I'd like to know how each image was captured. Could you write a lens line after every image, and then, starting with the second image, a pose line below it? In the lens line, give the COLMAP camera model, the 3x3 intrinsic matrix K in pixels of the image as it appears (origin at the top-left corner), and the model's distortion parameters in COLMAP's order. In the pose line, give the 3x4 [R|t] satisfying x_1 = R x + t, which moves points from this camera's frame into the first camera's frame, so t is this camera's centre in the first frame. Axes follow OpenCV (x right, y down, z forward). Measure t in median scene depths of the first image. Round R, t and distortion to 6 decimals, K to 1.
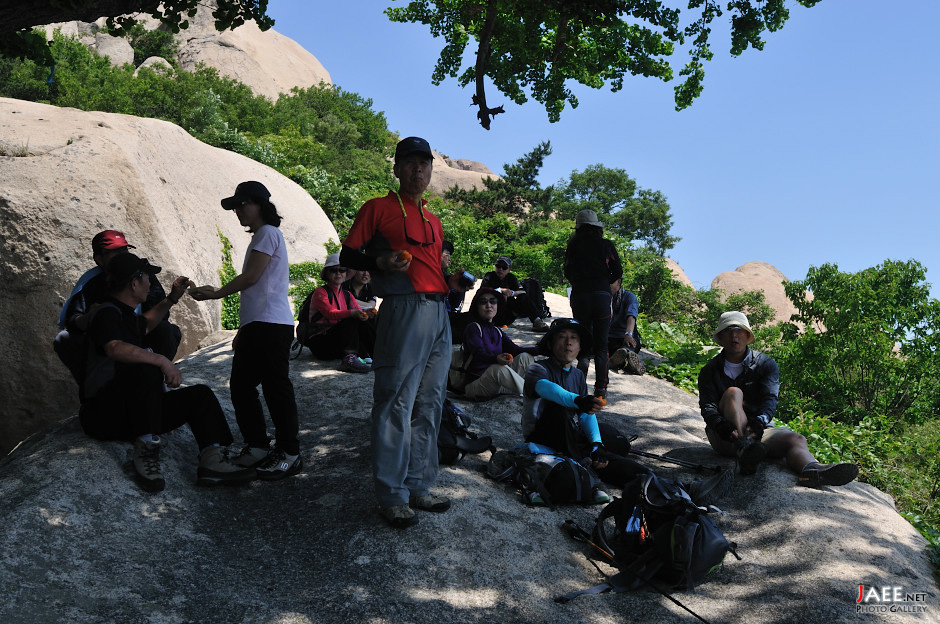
lens RADIAL K [[998.7, 0, 472.4], [0, 998.7, 313.8], [0, 0, 1]] dist [-0.071510, 0.000000]
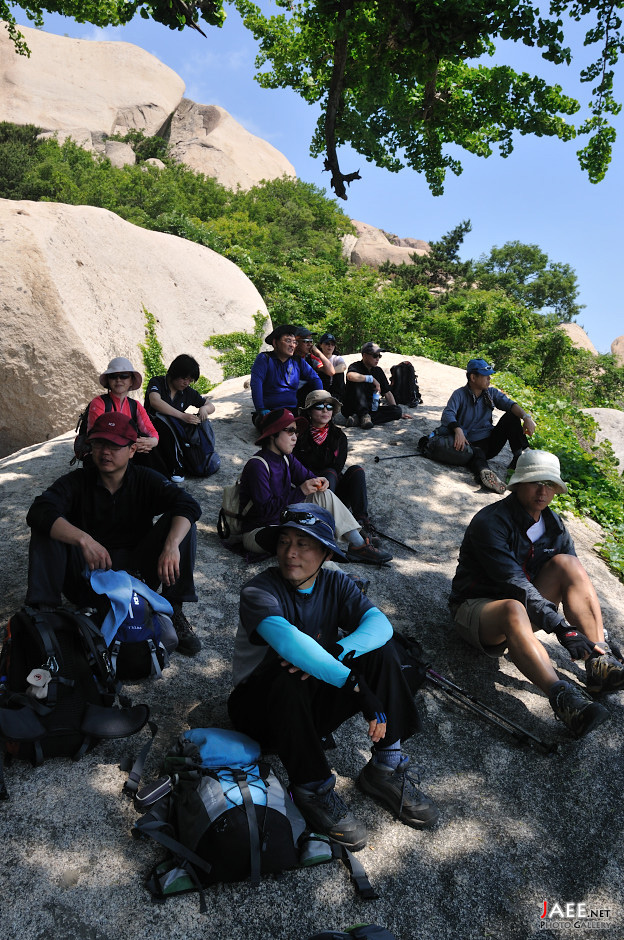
lens RADIAL K [[711.0, 0, 307.7], [0, 711.0, 465.4], [0, 0, 1]] dist [-0.076370, -0.004106]
pose [[0.984963, 0.031965, -0.169783, 0.044456], [-0.005174, 0.987751, 0.155950, -0.022480], [0.172688, -0.152727, 0.973064, 0.160264]]
